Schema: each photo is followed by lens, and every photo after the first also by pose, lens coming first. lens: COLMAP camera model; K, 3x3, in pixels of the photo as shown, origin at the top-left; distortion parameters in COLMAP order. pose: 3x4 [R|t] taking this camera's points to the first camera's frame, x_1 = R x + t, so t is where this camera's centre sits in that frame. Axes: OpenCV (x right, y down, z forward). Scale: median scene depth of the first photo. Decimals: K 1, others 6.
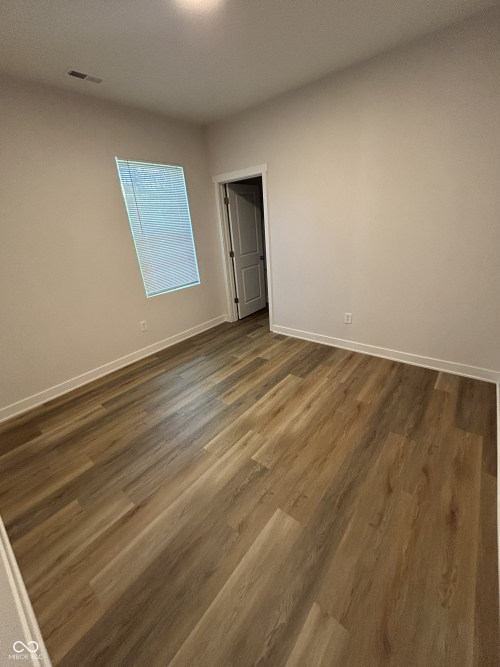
lens RADIAL K [[268.4, 0, 254.1], [0, 268.4, 332.3], [0, 0, 1]] dist [0.000825, 0.000339]
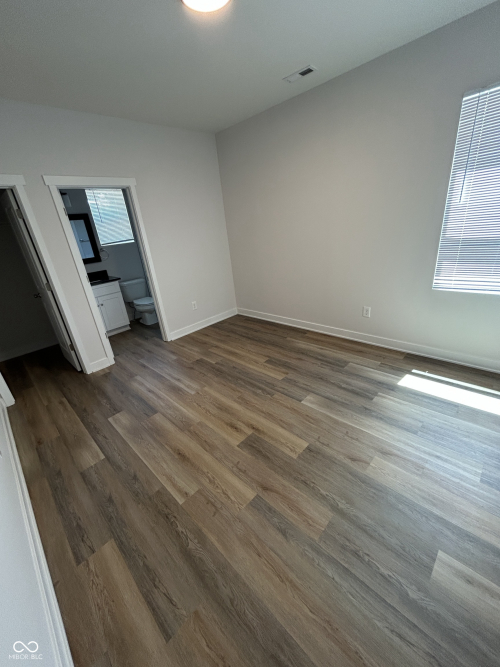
lens RADIAL K [[268.4, 0, 254.1], [0, 268.4, 332.3], [0, 0, 1]] dist [0.000825, 0.000339]
pose [[-0.093015, 0.442408, -0.891977, 0.805711], [-0.298481, 0.842269, 0.448879, -0.429228], [0.949872, 0.307991, 0.053707, 0.975763]]
